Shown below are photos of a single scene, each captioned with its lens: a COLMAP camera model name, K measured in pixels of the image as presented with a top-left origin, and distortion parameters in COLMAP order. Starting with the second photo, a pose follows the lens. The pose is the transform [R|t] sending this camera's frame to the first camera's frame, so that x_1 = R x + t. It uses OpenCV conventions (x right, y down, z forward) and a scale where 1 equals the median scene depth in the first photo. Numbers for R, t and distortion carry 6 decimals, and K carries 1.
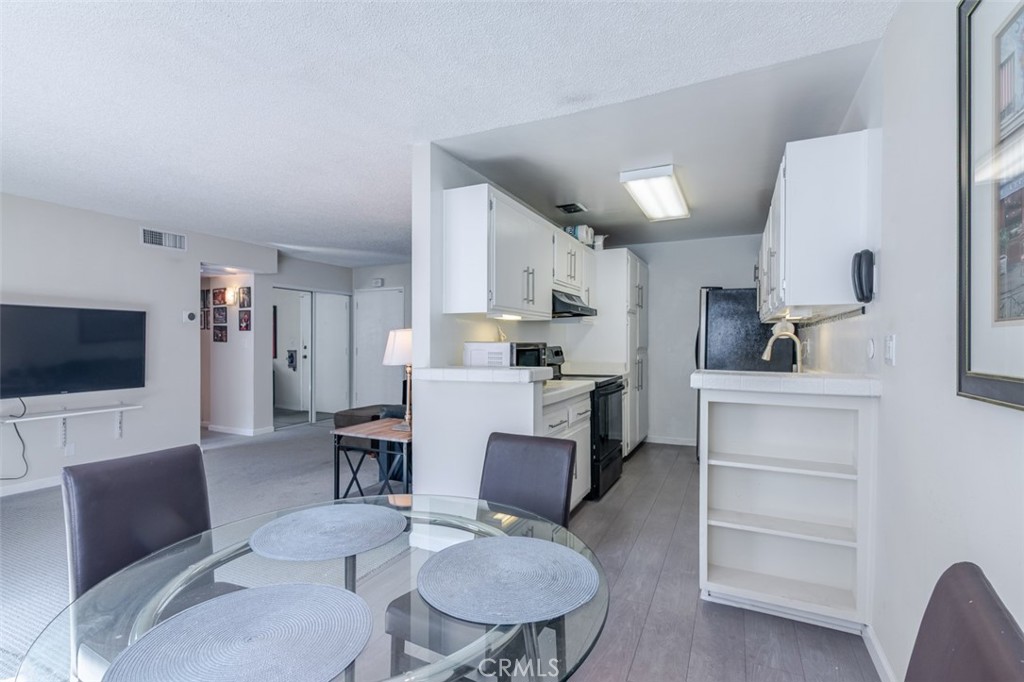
lens RADIAL K [[480.2, 0, 512.0], [0, 480.2, 341.0], [0, 0, 1]] dist [0.000827, 0.000098]
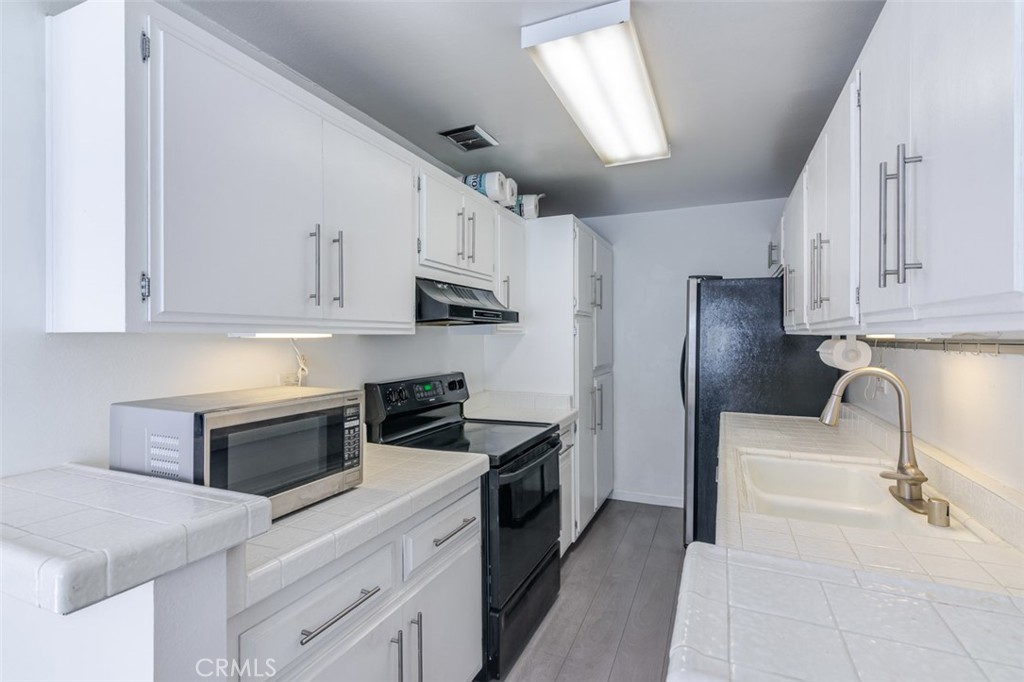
lens RADIAL K [[488.5, 0, 510.9], [0, 488.5, 333.5], [0, 0, 1]] dist [0.002388, 0.000408]
pose [[0.999486, -0.003541, 0.031869, 0.142449], [0.003779, 0.999965, -0.007419, -0.033615], [-0.031842, 0.007535, 0.999465, 0.376225]]
